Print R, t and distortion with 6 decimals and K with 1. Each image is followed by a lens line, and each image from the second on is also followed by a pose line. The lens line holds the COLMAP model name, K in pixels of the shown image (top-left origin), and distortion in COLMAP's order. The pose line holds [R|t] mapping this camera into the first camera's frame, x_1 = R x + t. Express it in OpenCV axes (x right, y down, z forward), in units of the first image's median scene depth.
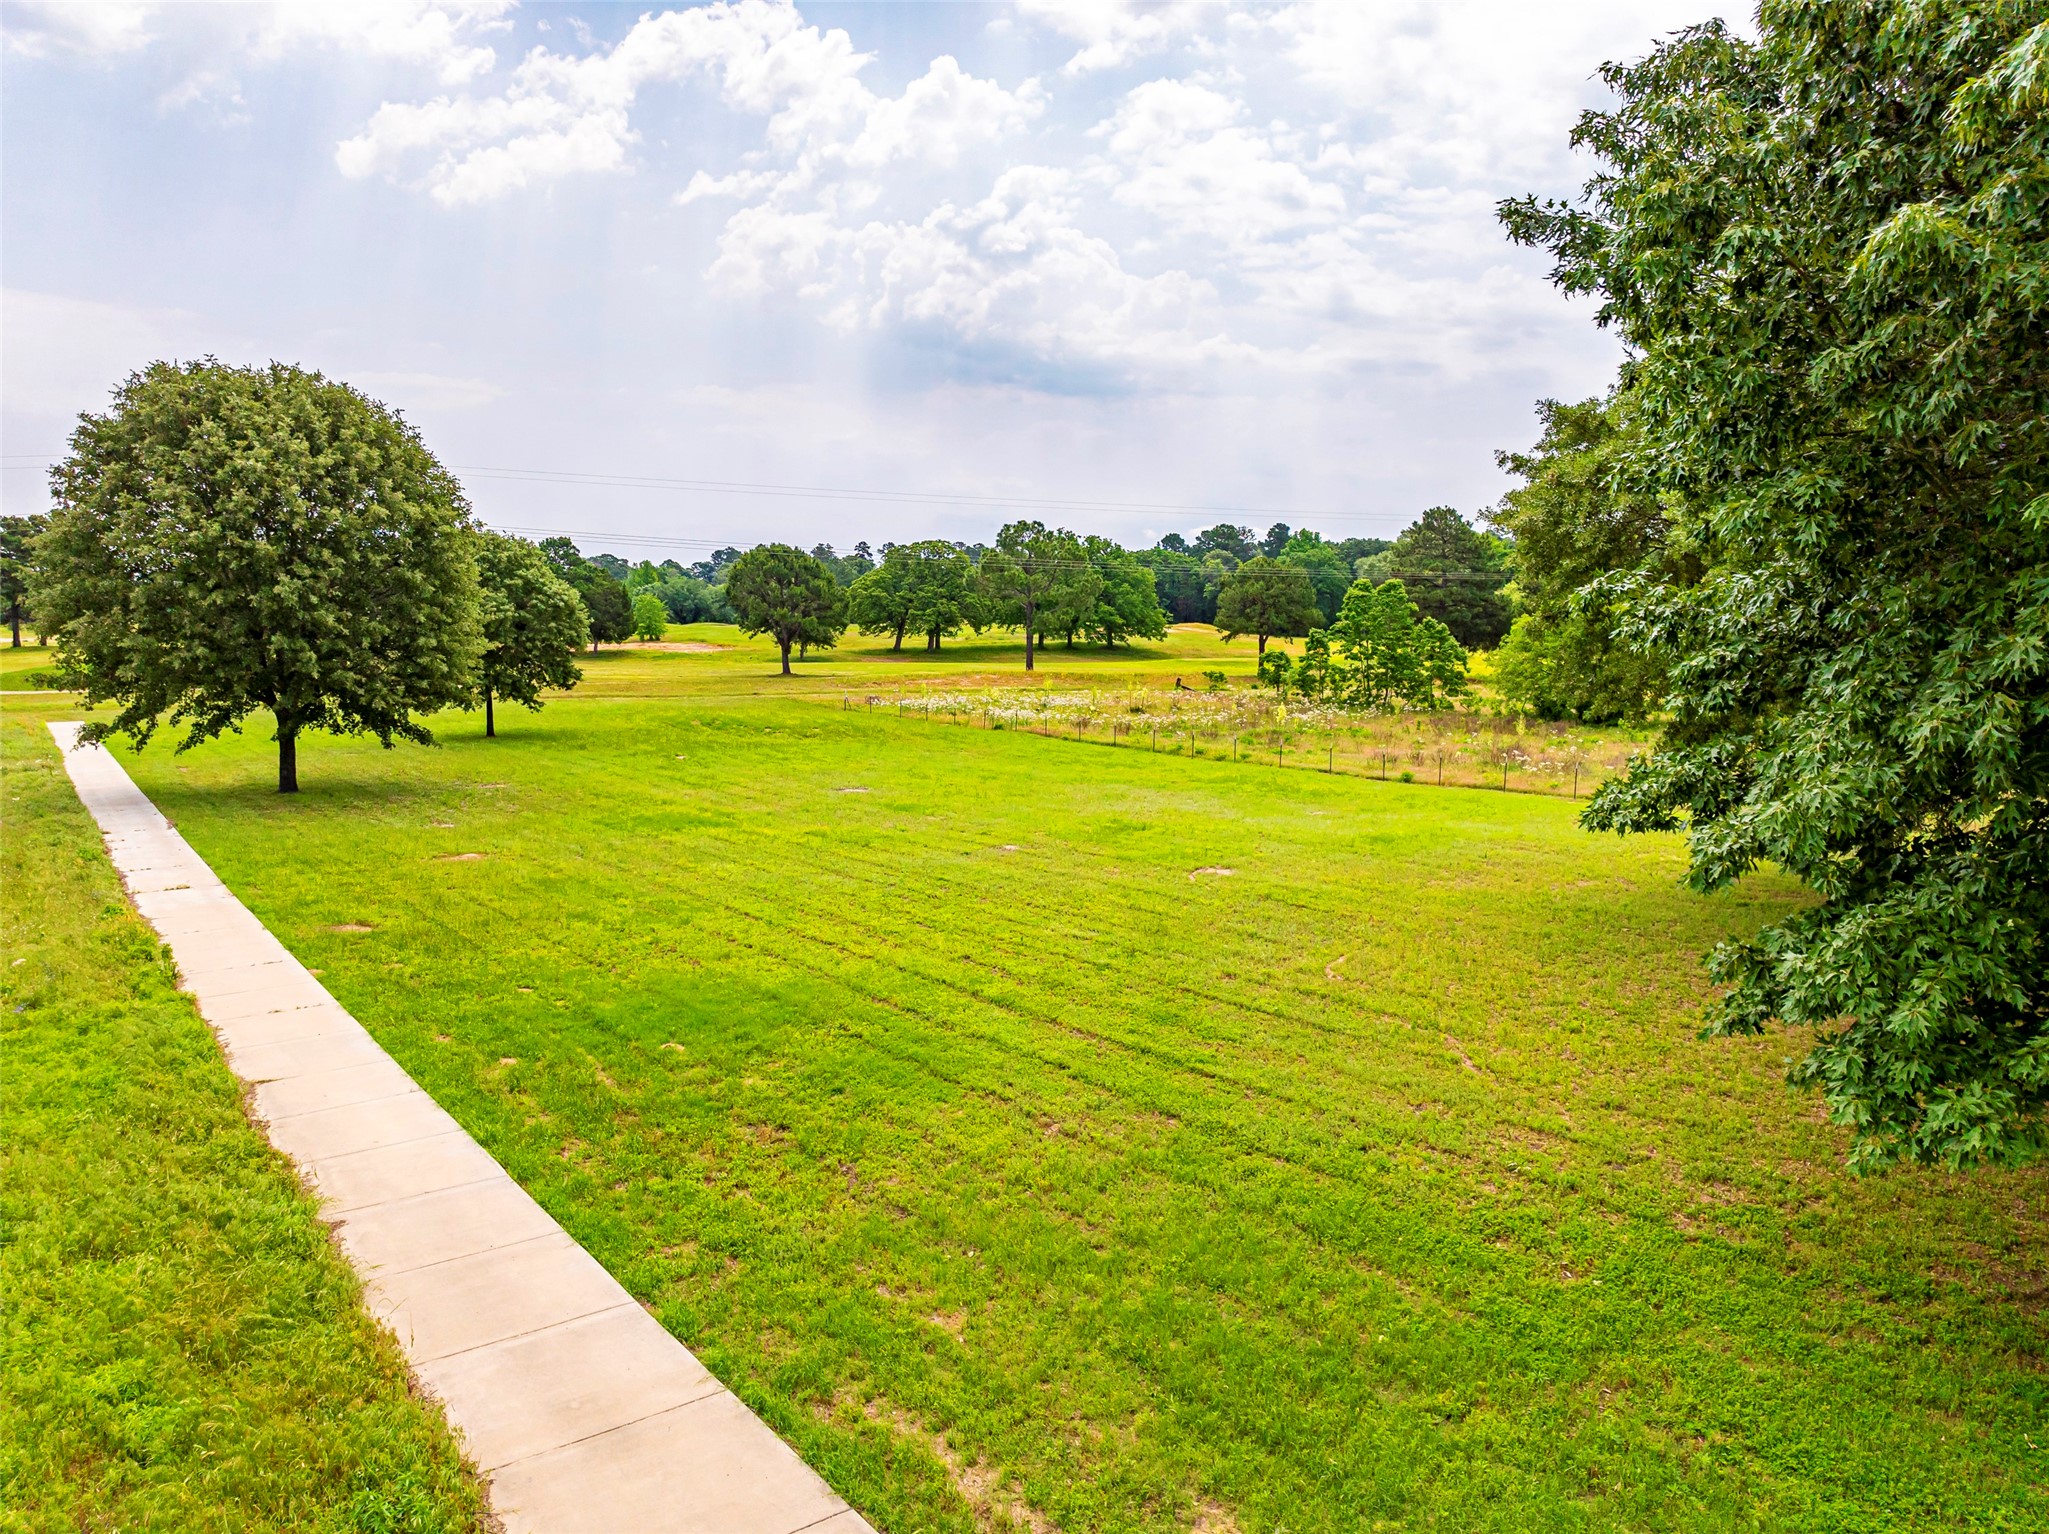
lens RADIAL K [[1447.2, 0, 1028.4], [0, 1447.2, 757.6], [0, 0, 1]] dist [-0.047599, 0.018533]
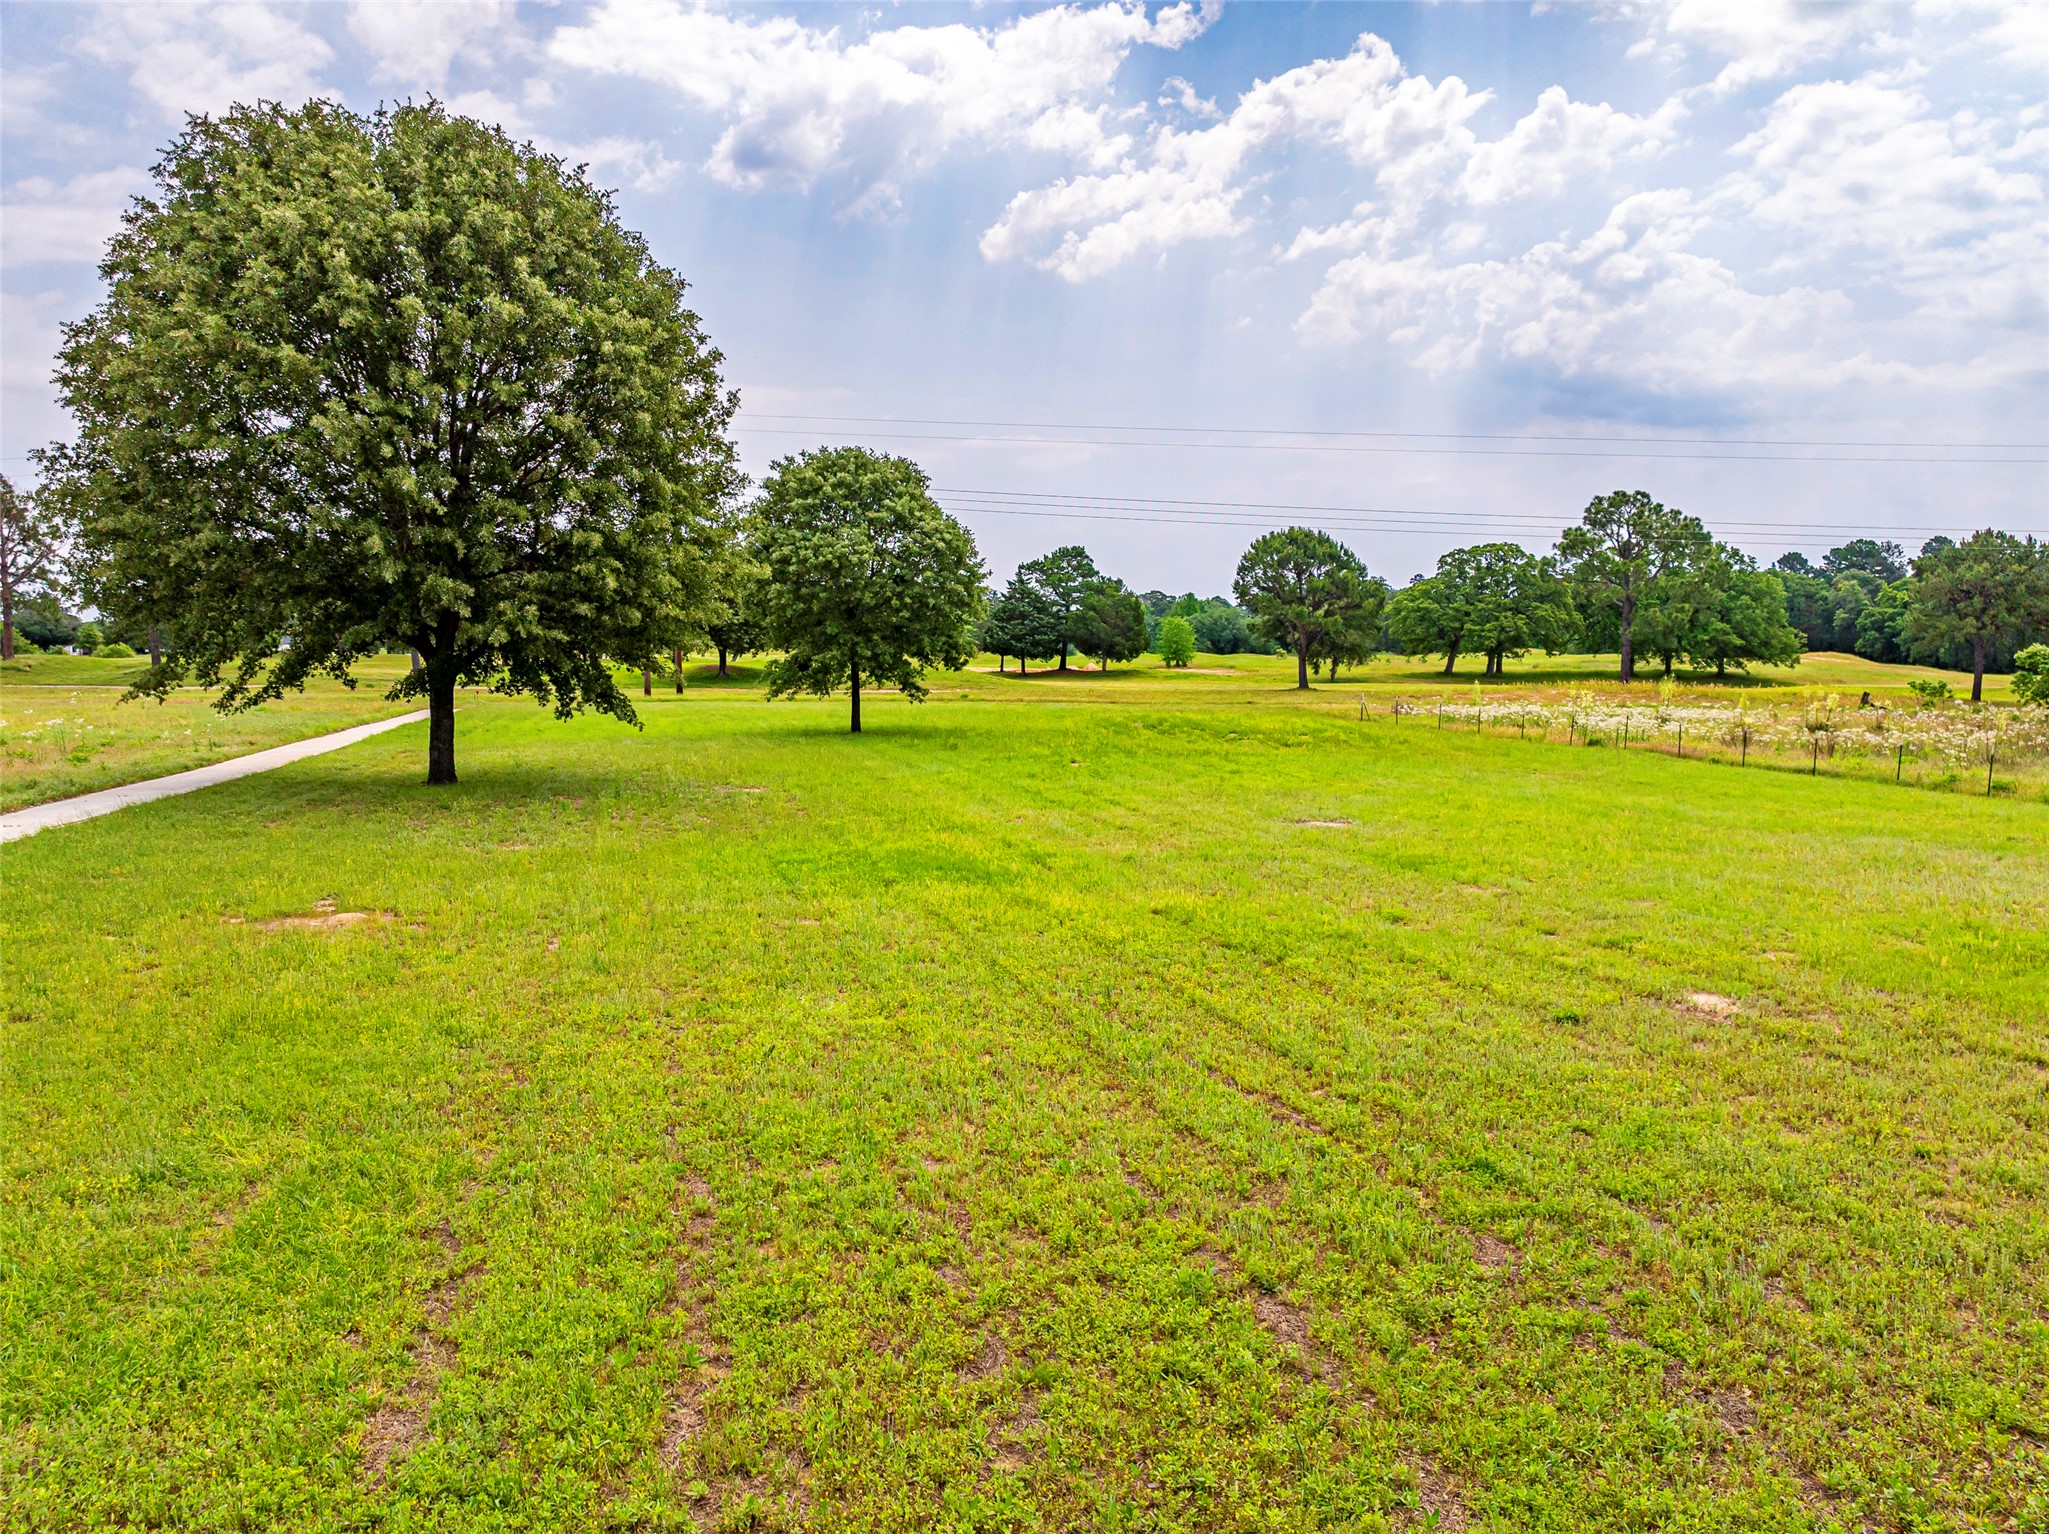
lens RADIAL K [[1447.2, 0, 1028.4], [0, 1447.2, 757.6], [0, 0, 1]] dist [-0.047599, 0.018533]
pose [[0.929246, 0.029974, -0.368244, -0.008003], [-0.041404, 0.998874, -0.023175, 0.004386], [0.367135, 0.036782, 0.929440, 0.136545]]
